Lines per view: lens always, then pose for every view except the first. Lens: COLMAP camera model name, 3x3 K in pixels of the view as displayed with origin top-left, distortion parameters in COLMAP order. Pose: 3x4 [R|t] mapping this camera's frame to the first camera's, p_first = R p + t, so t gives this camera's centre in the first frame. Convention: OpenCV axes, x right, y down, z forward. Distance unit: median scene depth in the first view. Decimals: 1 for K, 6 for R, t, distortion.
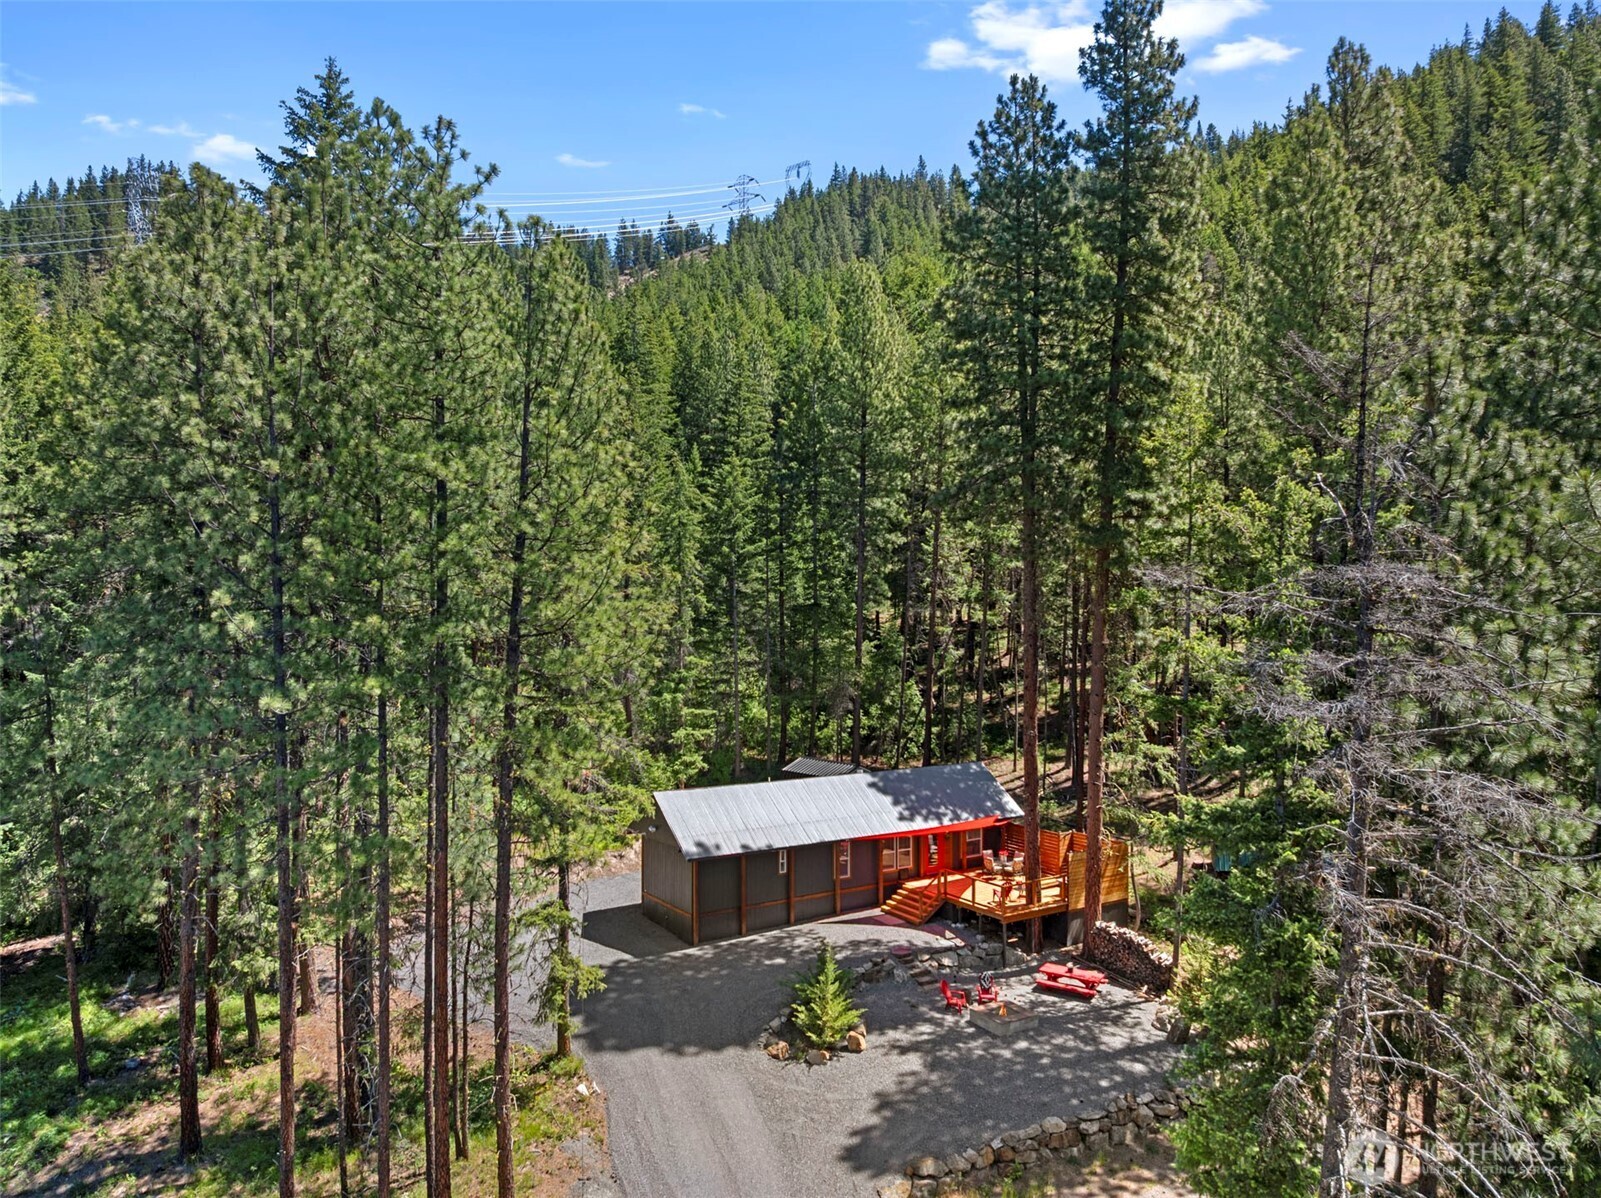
lens RADIAL K [[1122.7, 0, 796.1], [0, 1122.7, 596.9], [0, 0, 1]] dist [-0.040272, 0.000455]
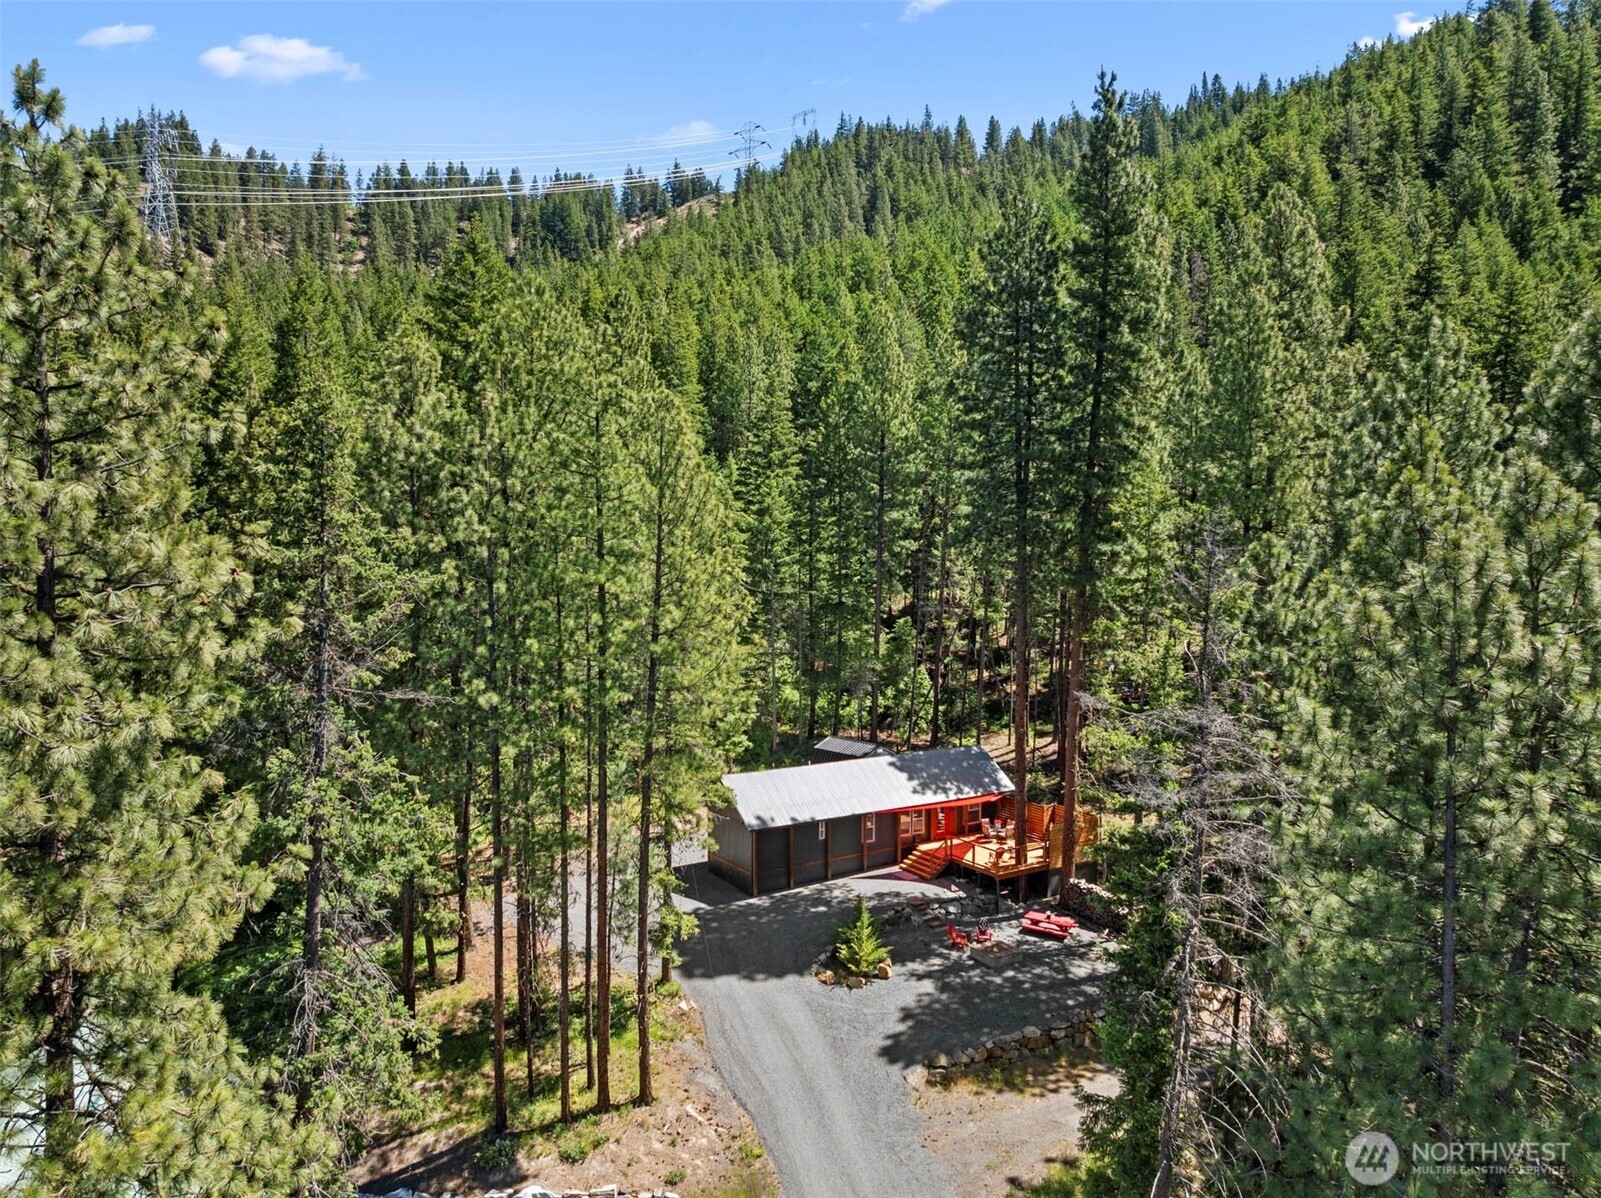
lens RADIAL K [[1122.7, 0, 796.1], [0, 1122.7, 596.9], [0, 0, 1]] dist [-0.040272, 0.000455]
pose [[0.999997, 0.002295, -0.000471, -0.041624], [-0.002264, 0.998385, 0.056768, -0.097389], [0.000601, -0.056767, 0.998387, -0.243193]]
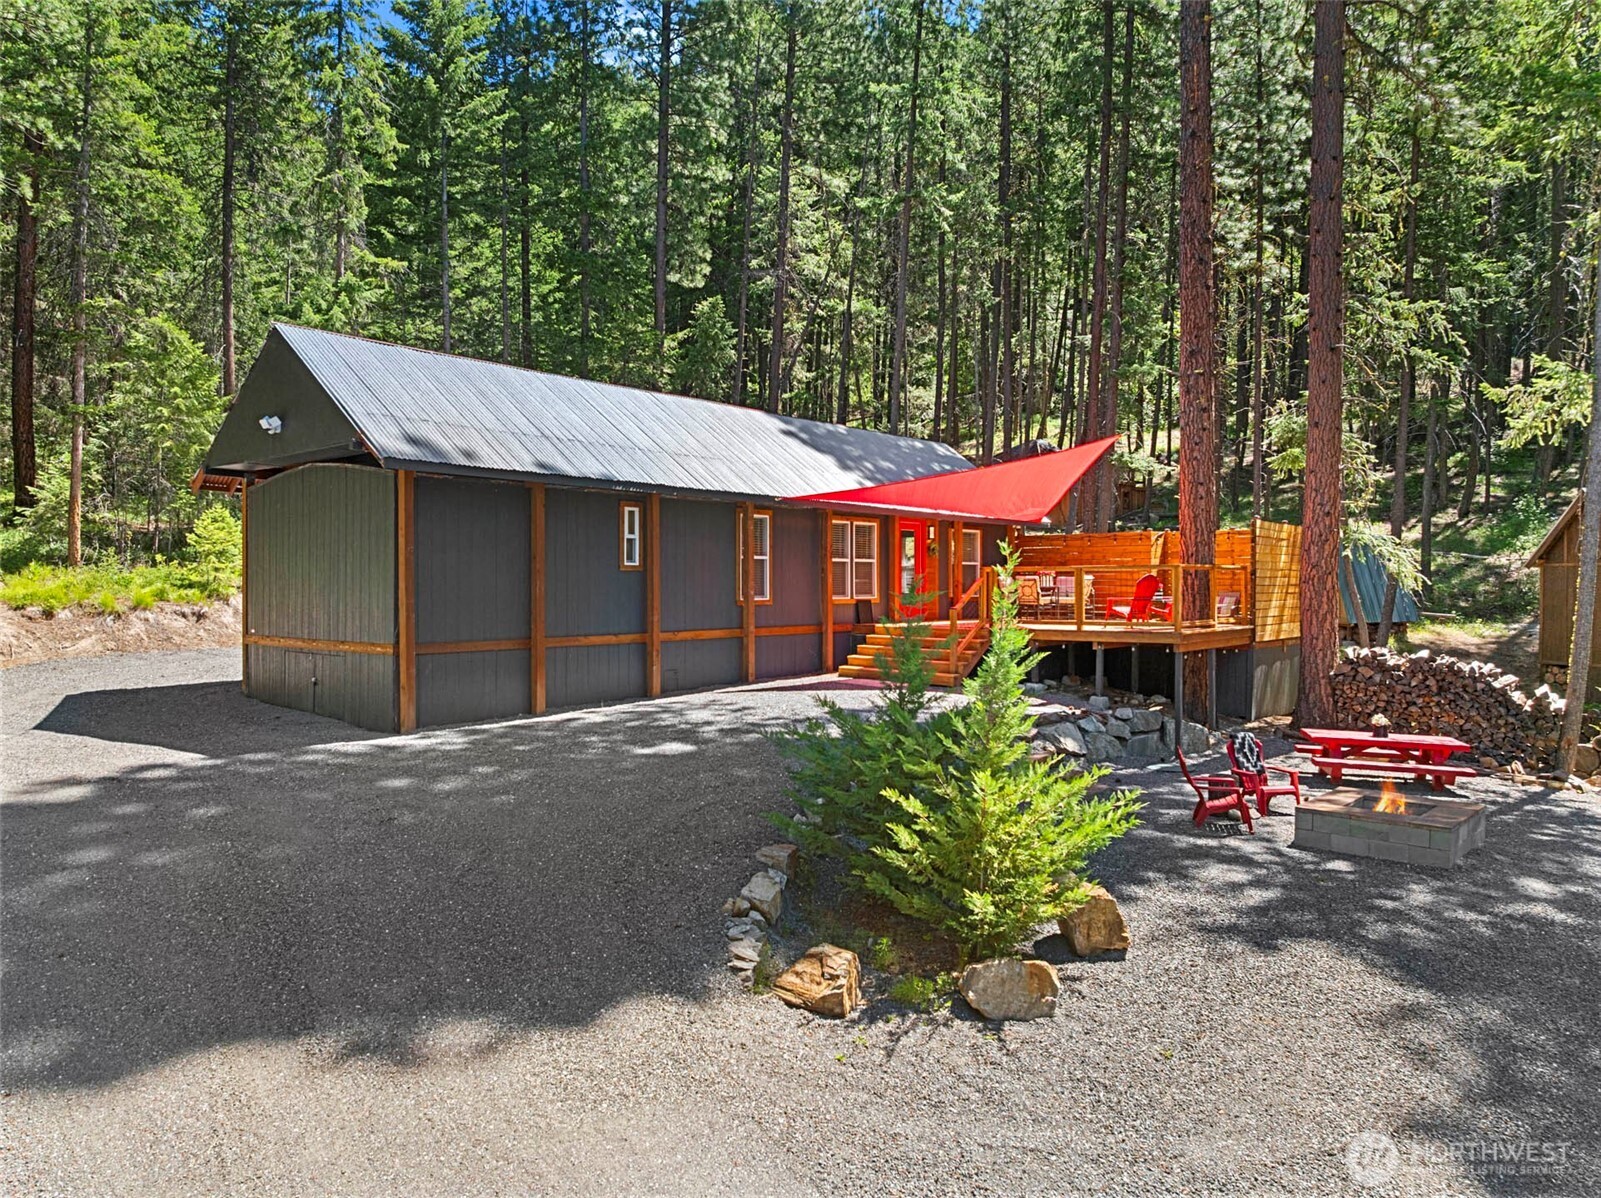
lens RADIAL K [[1122.7, 0, 796.1], [0, 1122.7, 596.9], [0, 0, 1]] dist [-0.040272, 0.000455]
pose [[0.955379, -0.007706, 0.295282, -0.073792], [0.003164, 0.999869, 0.015858, 0.255834], [-0.295365, -0.014216, 0.955279, 0.620333]]
